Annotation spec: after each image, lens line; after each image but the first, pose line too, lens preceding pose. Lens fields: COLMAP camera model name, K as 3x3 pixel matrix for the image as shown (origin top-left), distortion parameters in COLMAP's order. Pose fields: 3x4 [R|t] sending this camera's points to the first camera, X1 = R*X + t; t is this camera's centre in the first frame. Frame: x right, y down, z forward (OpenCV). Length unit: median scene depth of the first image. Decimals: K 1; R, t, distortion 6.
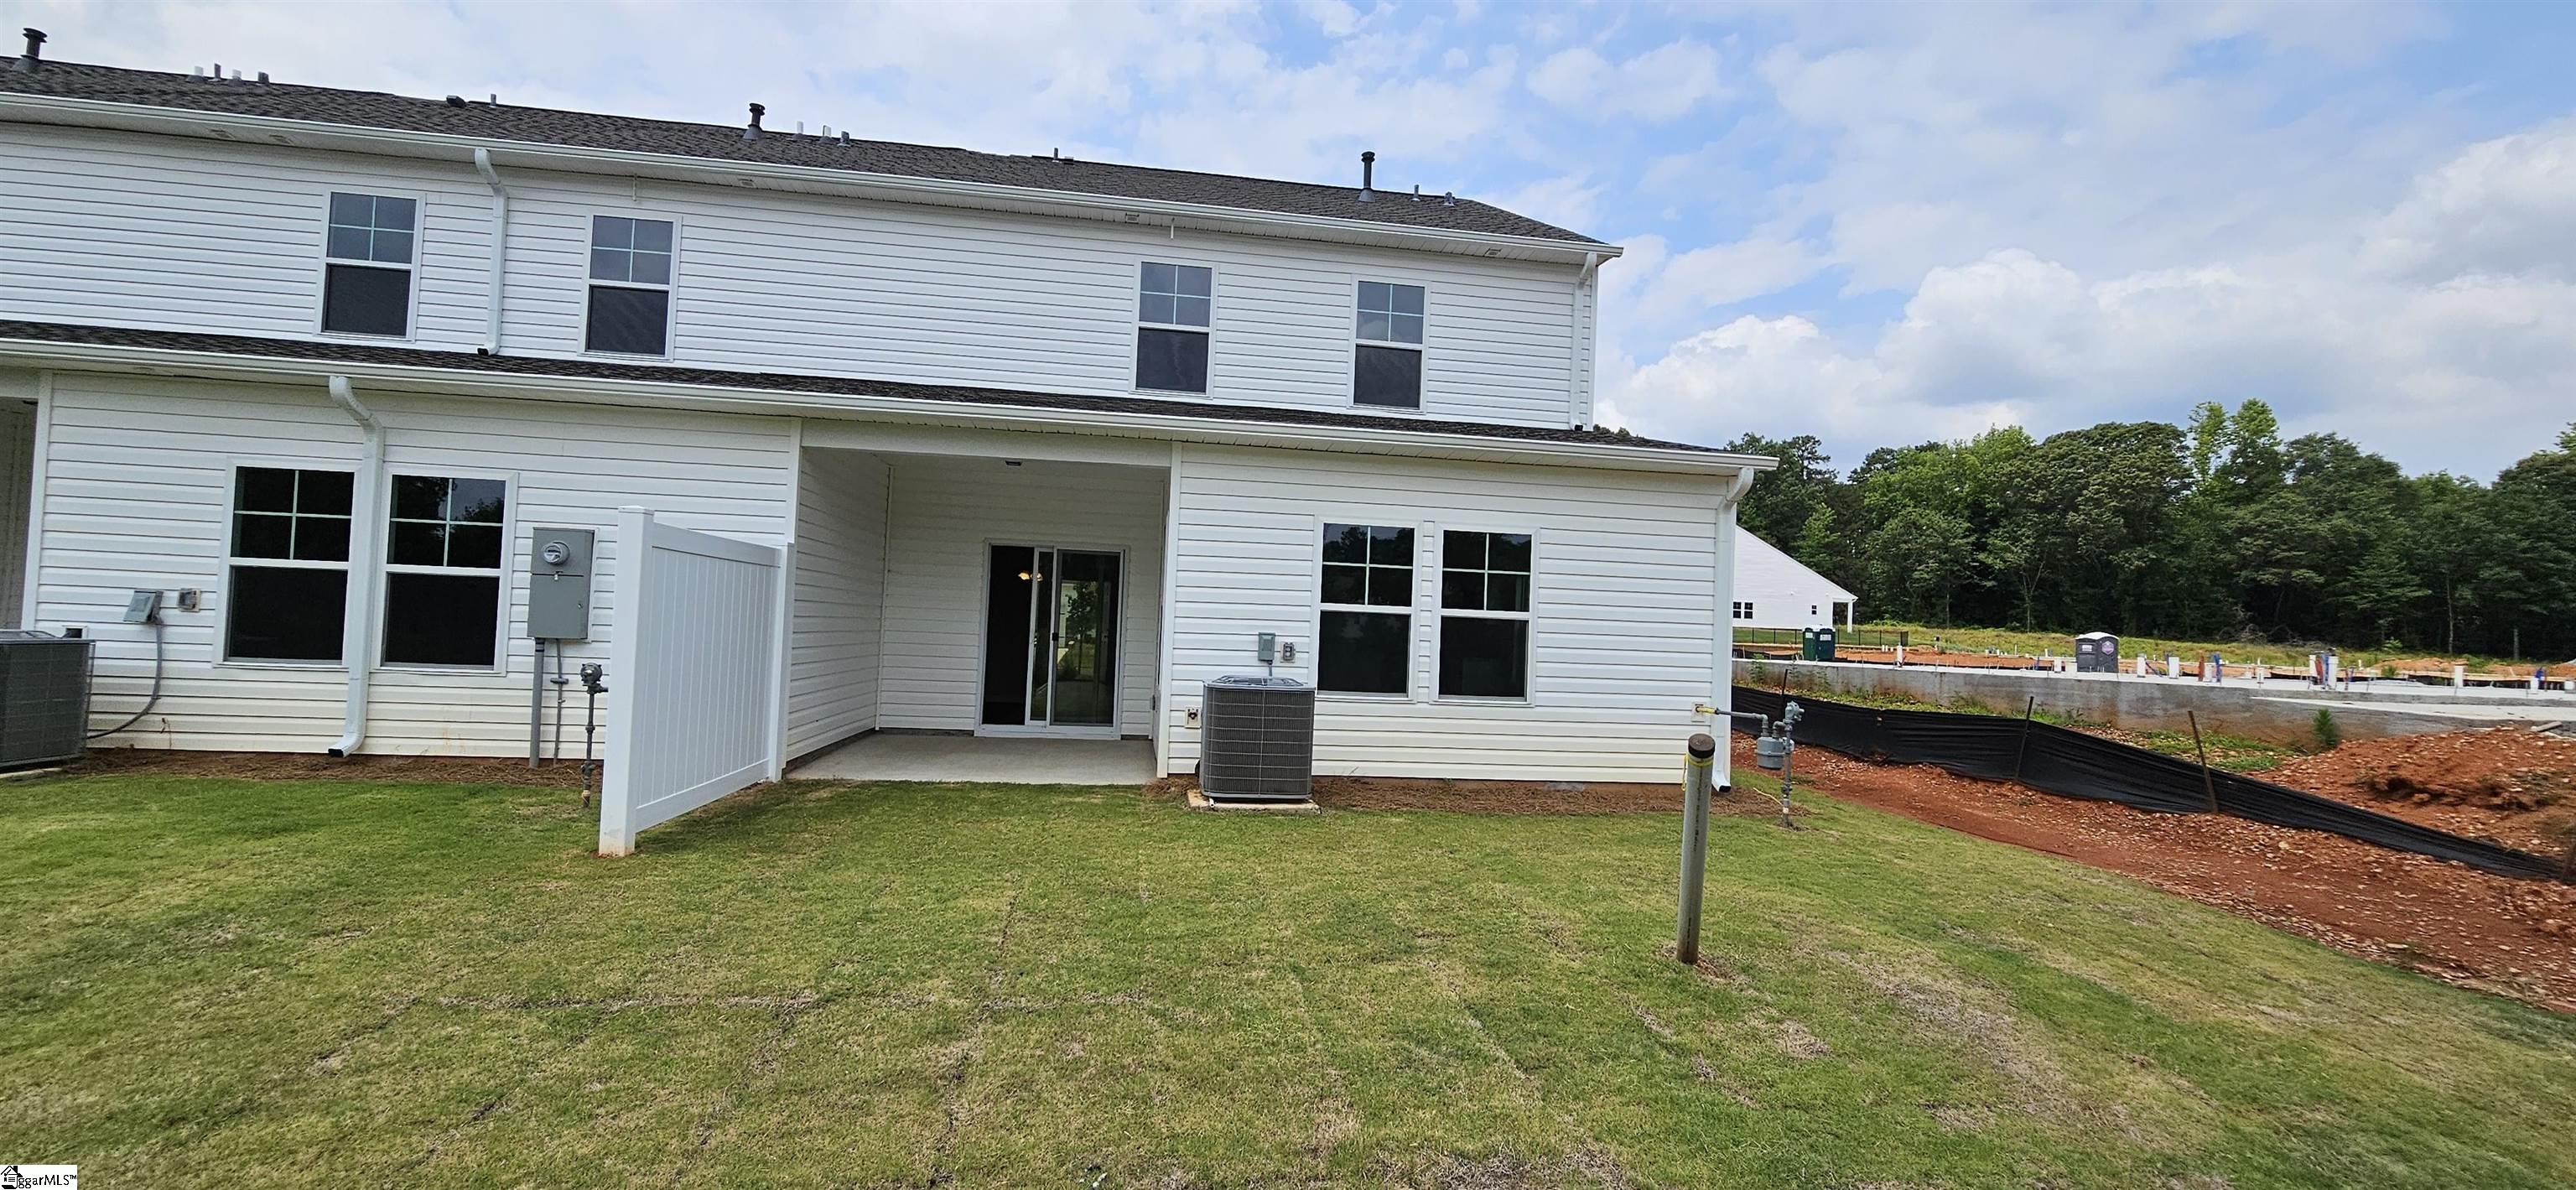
lens RADIAL K [[1059.7, 0, 1280.4], [0, 1059.7, 600.2], [0, 0, 1]] dist [-0.002370, -0.000157]
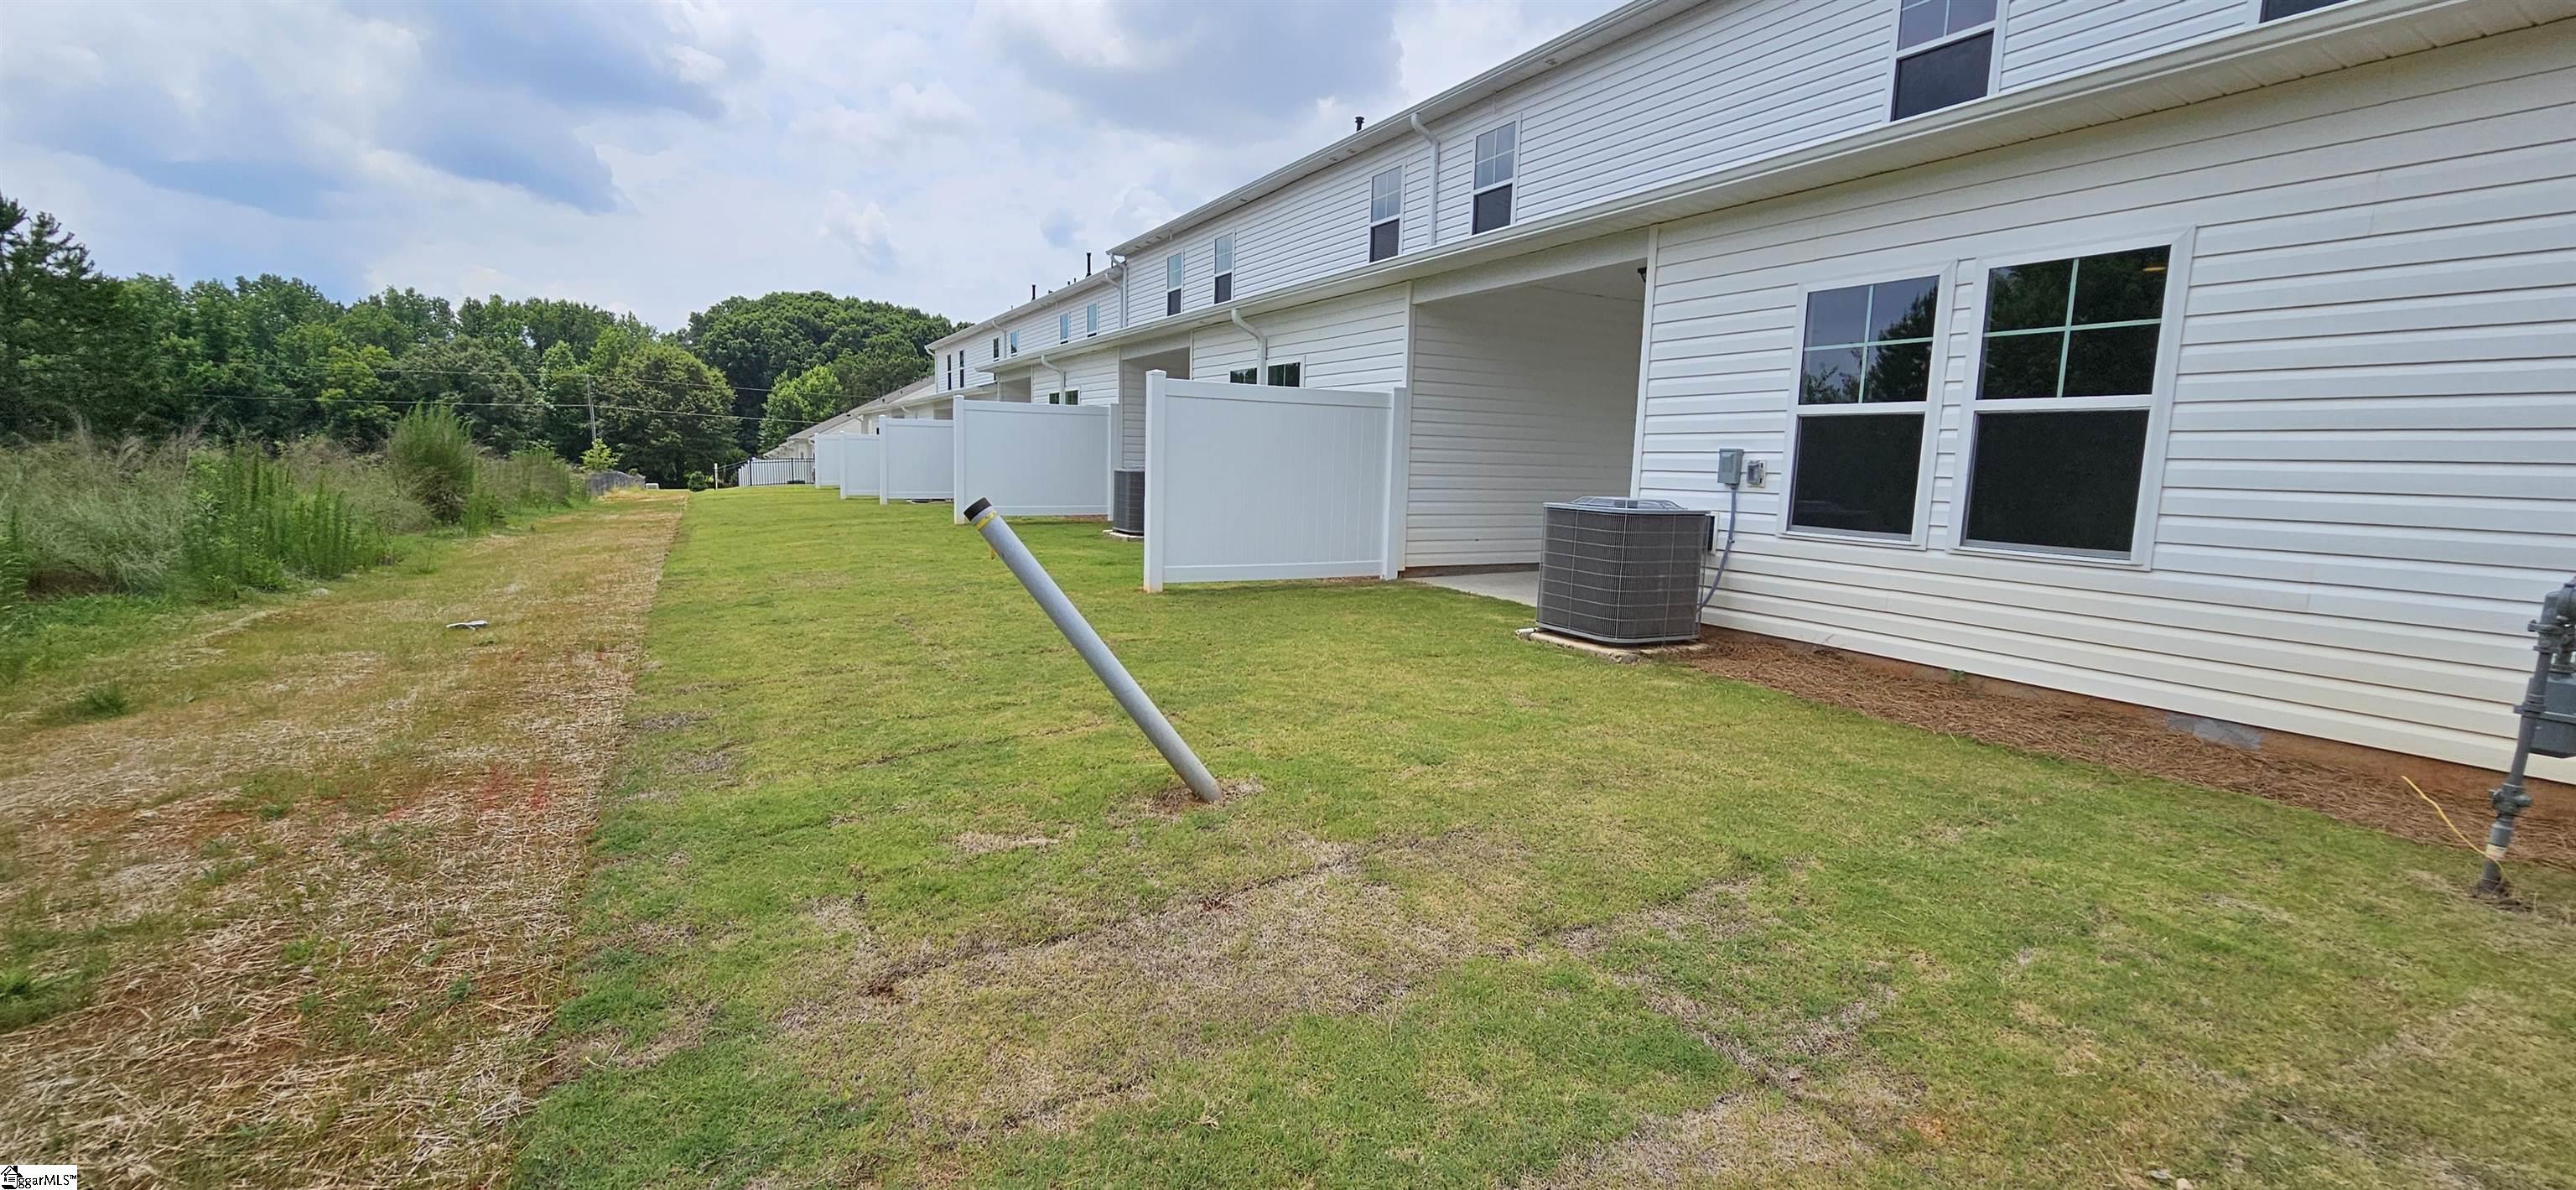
lens RADIAL K [[1059.7, 0, 1280.4], [0, 1059.7, 600.2], [0, 0, 1]] dist [-0.002370, -0.000157]
pose [[0.348113, 0.095857, -0.932539, 0.606160], [0.012917, 0.994174, 0.107015, 0.053310], [0.937364, -0.049299, 0.344847, 0.406523]]
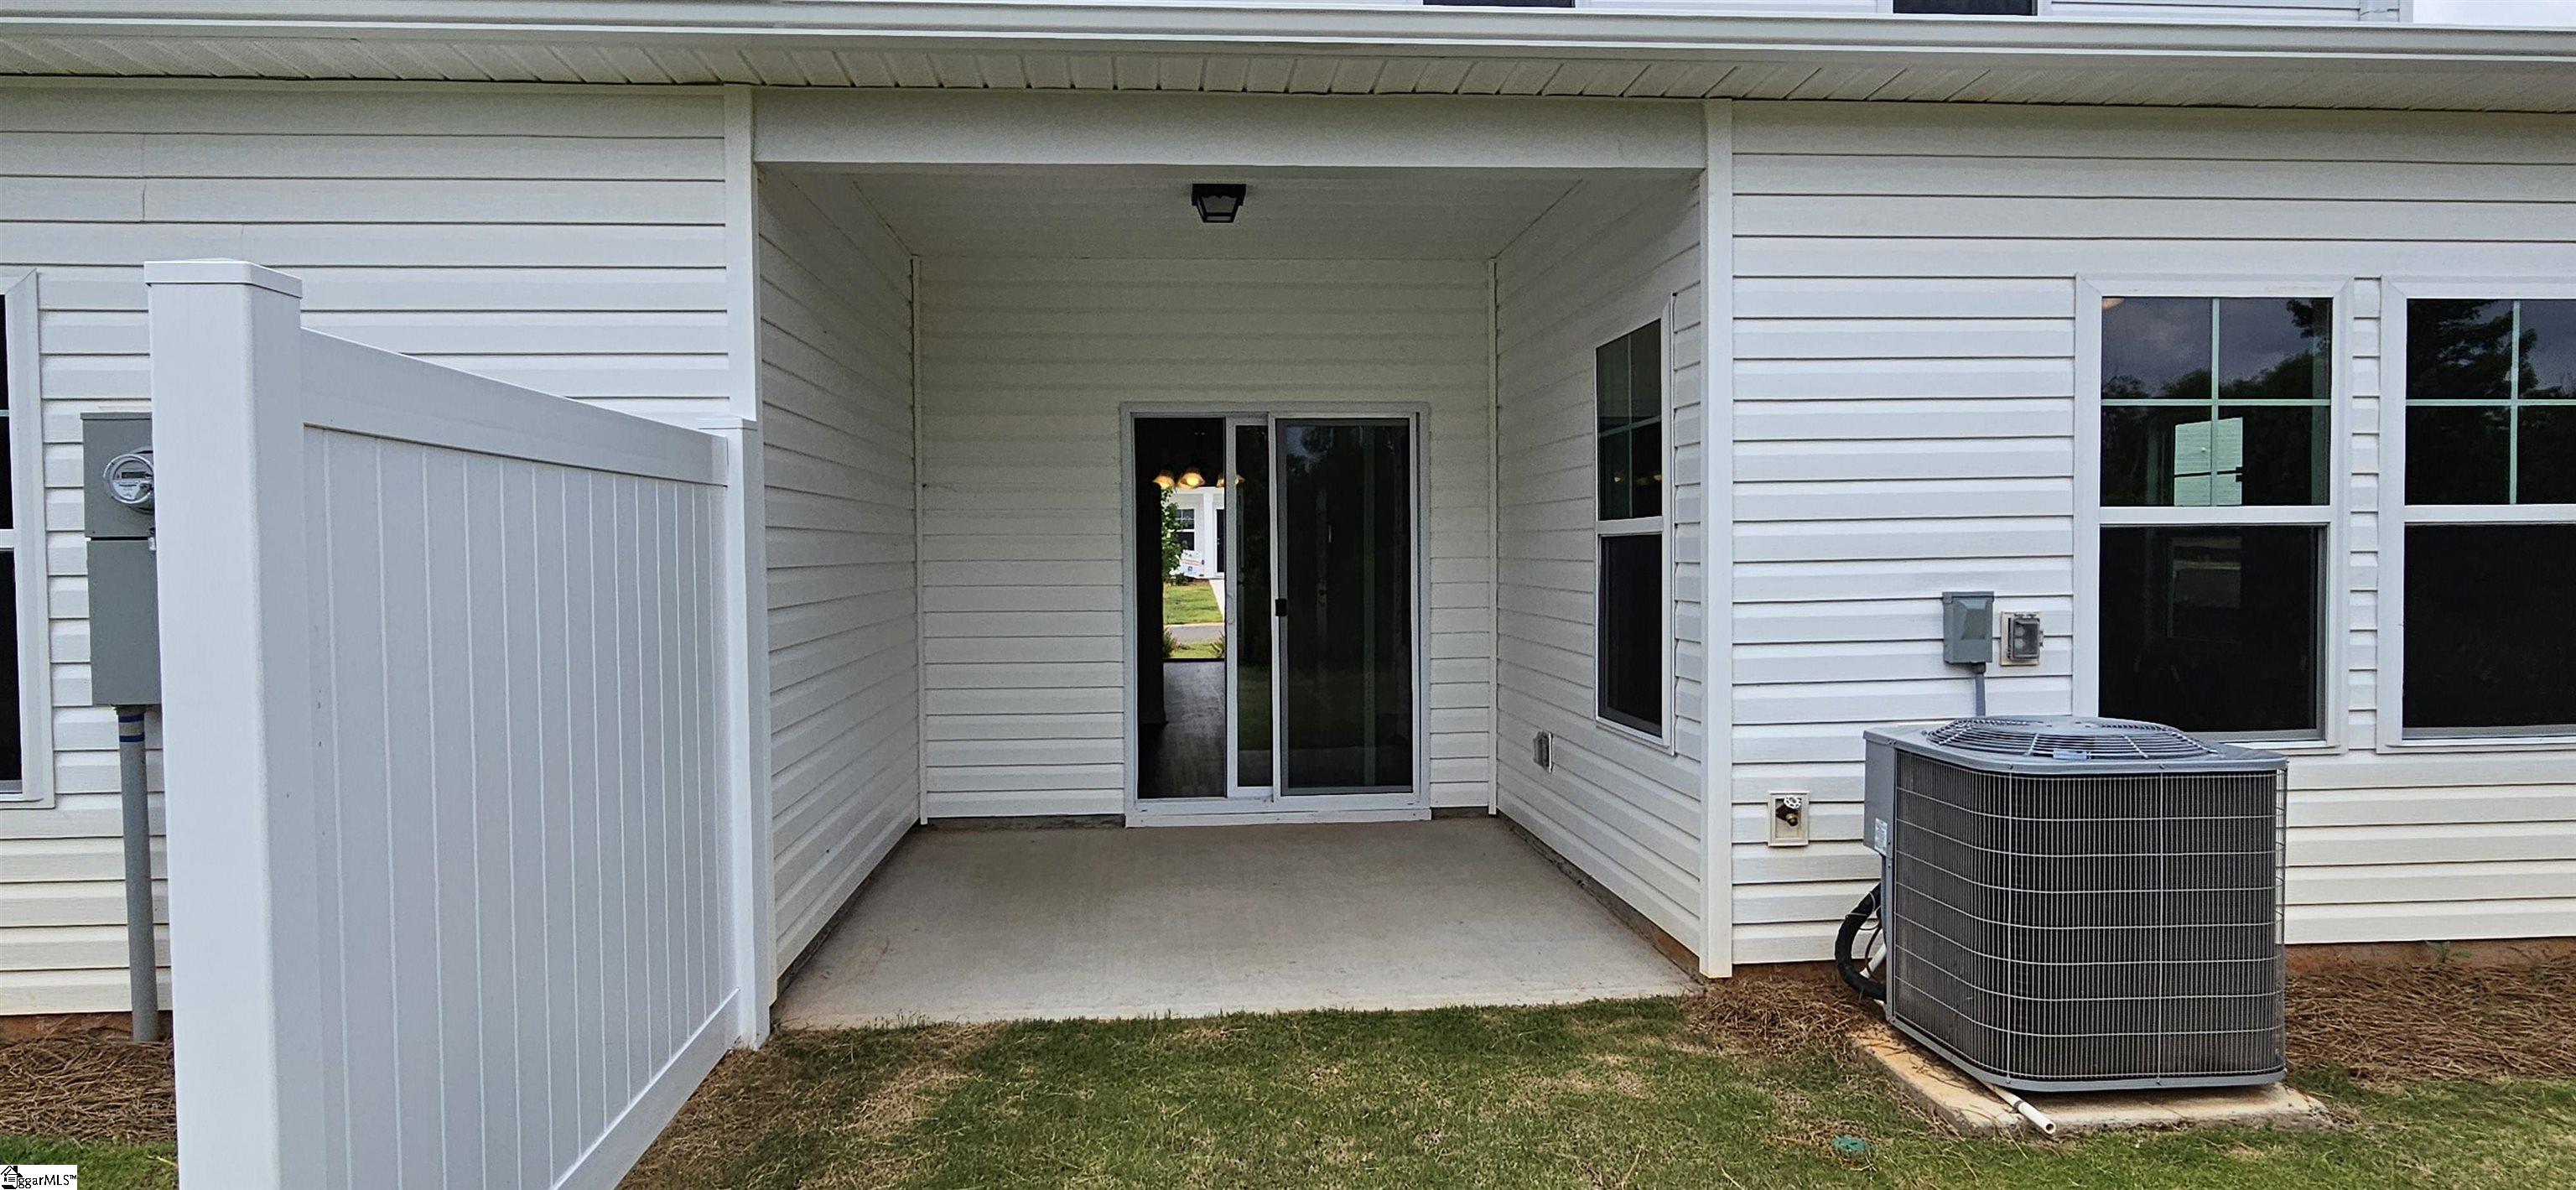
lens RADIAL K [[1550.2, 0, 1288.0], [0, 1550.2, 595.0], [0, 0, 1]] dist [0.001612, -0.000088]
pose [[0.997218, -0.047985, -0.057038, -0.224182], [0.051258, 0.997035, 0.057383, -0.012938], [0.054115, -0.060147, 0.996722, 0.421475]]
